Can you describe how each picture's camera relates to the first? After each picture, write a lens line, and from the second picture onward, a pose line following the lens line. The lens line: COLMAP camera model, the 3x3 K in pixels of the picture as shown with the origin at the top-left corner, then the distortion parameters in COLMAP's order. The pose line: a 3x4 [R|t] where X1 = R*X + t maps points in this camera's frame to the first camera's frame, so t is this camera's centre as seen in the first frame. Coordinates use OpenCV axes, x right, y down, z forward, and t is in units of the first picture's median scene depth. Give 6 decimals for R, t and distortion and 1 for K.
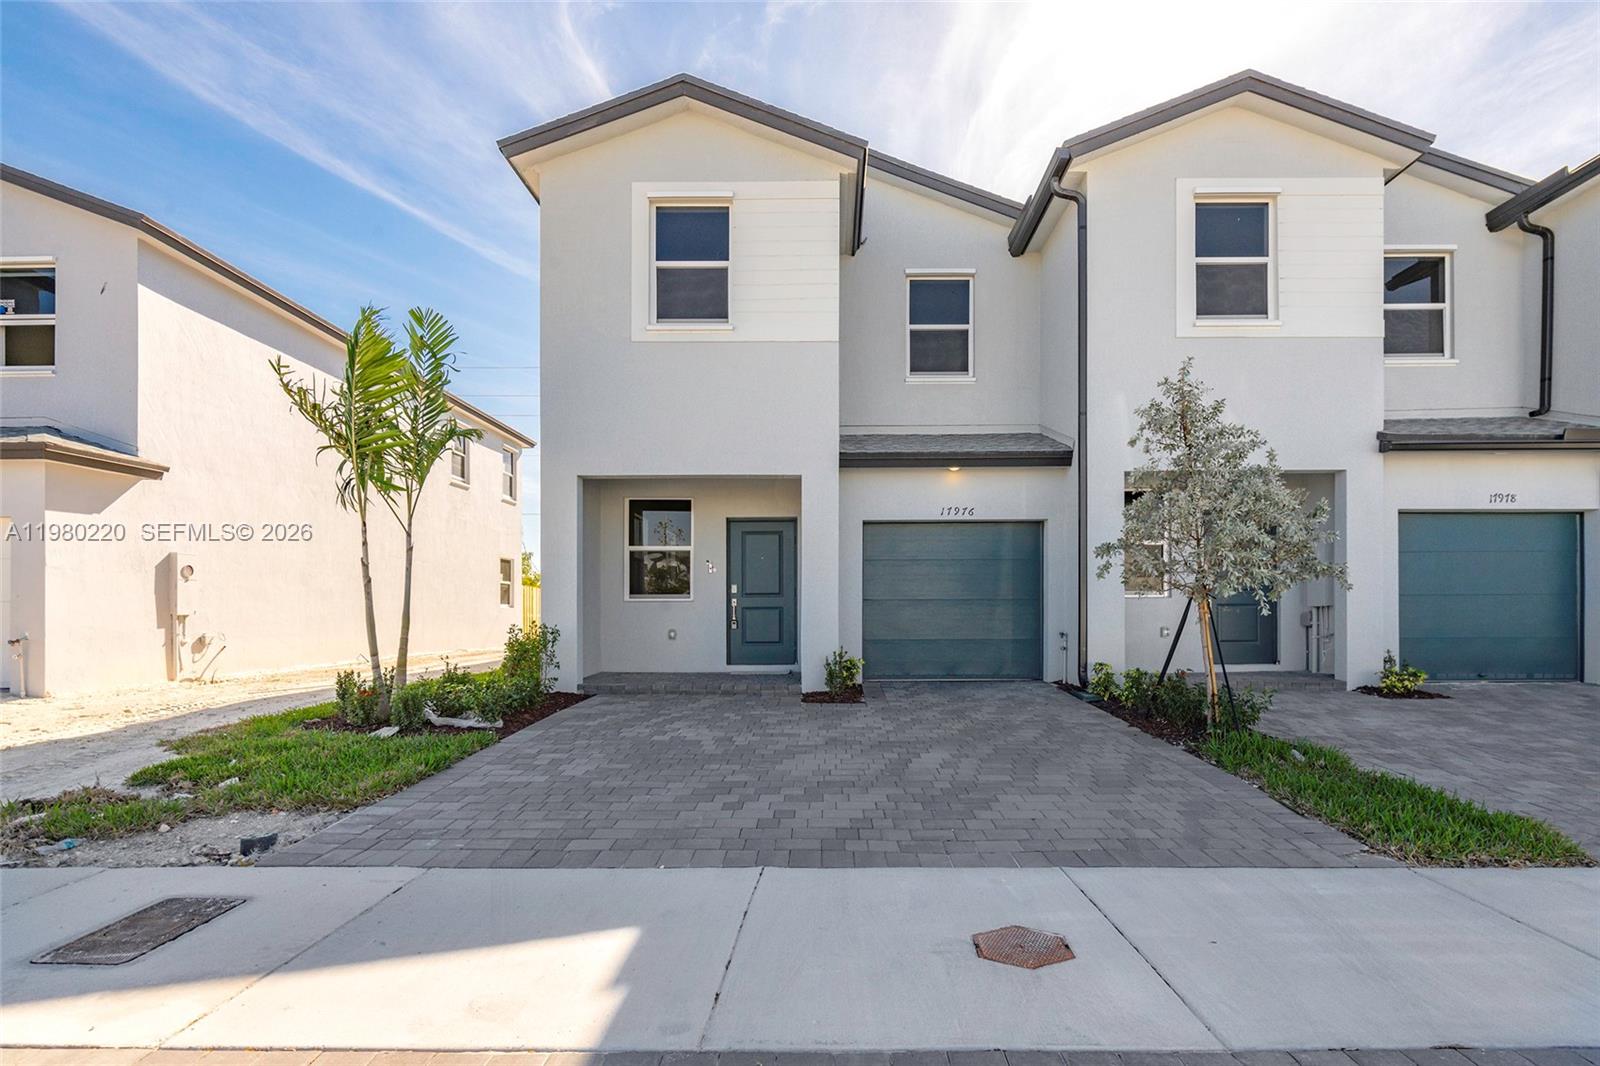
lens RADIAL K [[780.1, 0, 830.9], [0, 780.1, 600.0], [0, 0, 1]] dist [0.001282, 0.000007]
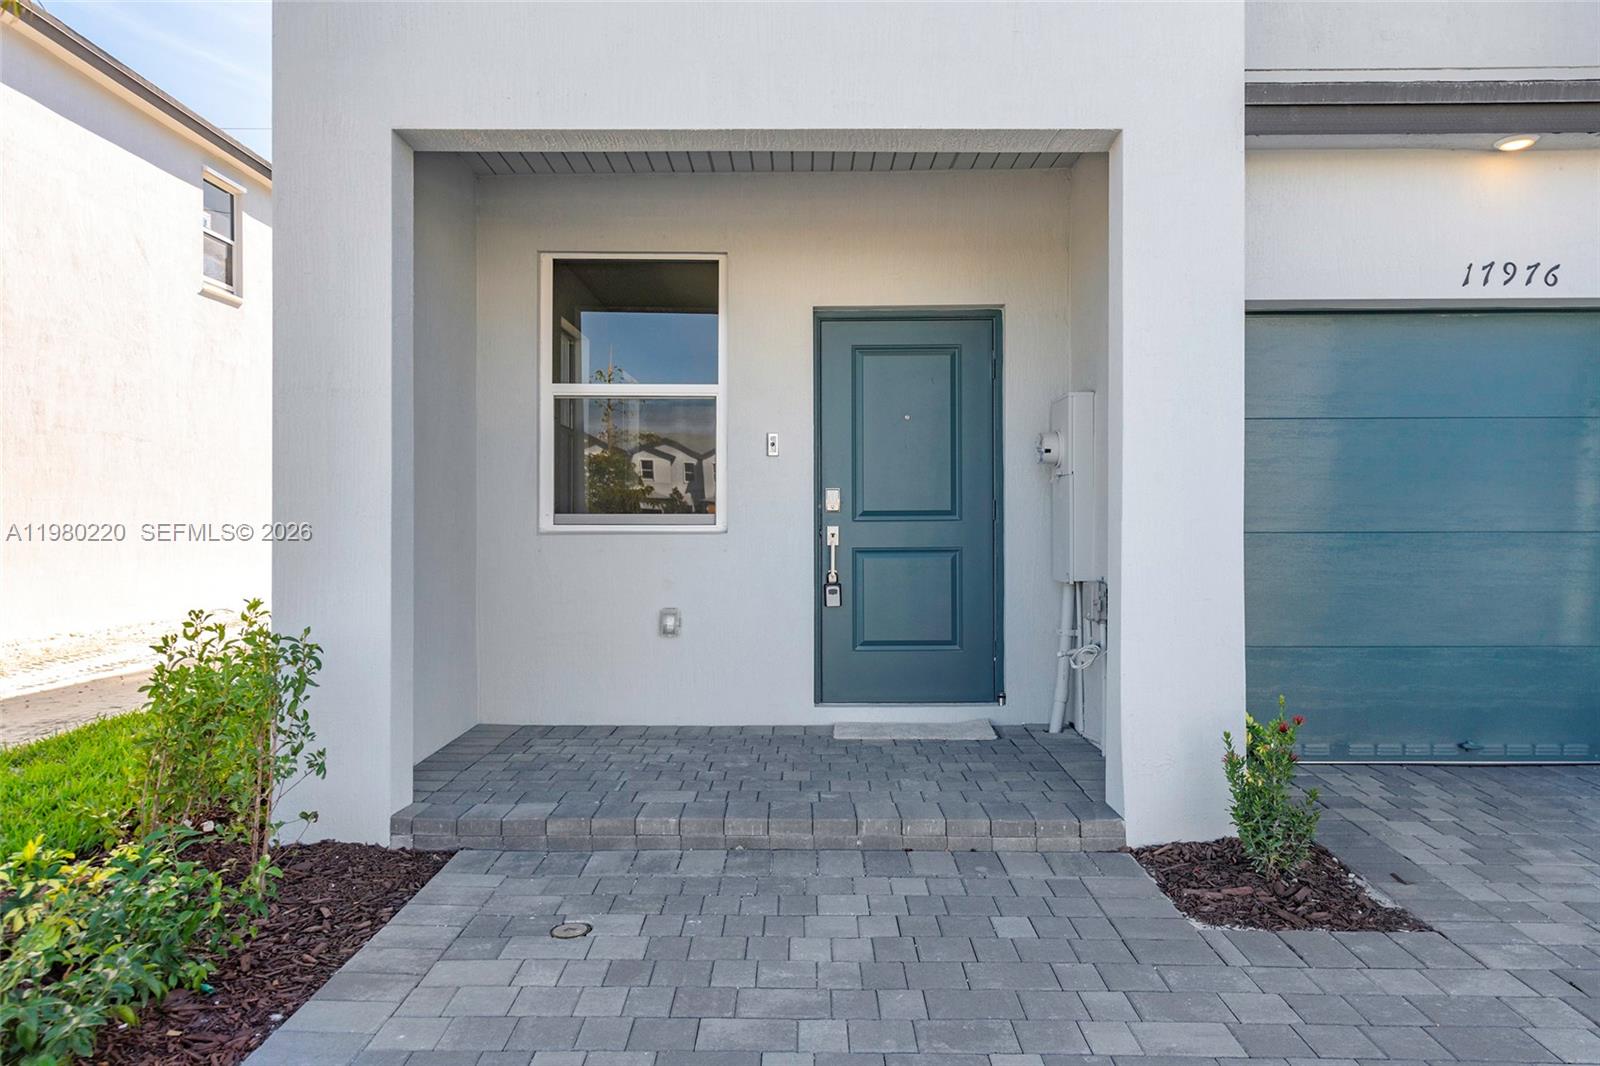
lens RADIAL K [[1110.6, 0, 797.1], [0, 1110.6, 528.4], [0, 0, 1]] dist [-0.006670, -0.001037]
pose [[0.999706, 0.002305, -0.024137, -0.129478], [-0.001937, 0.999882, 0.015255, -0.008443], [0.024169, -0.015203, 0.999592, 0.473553]]
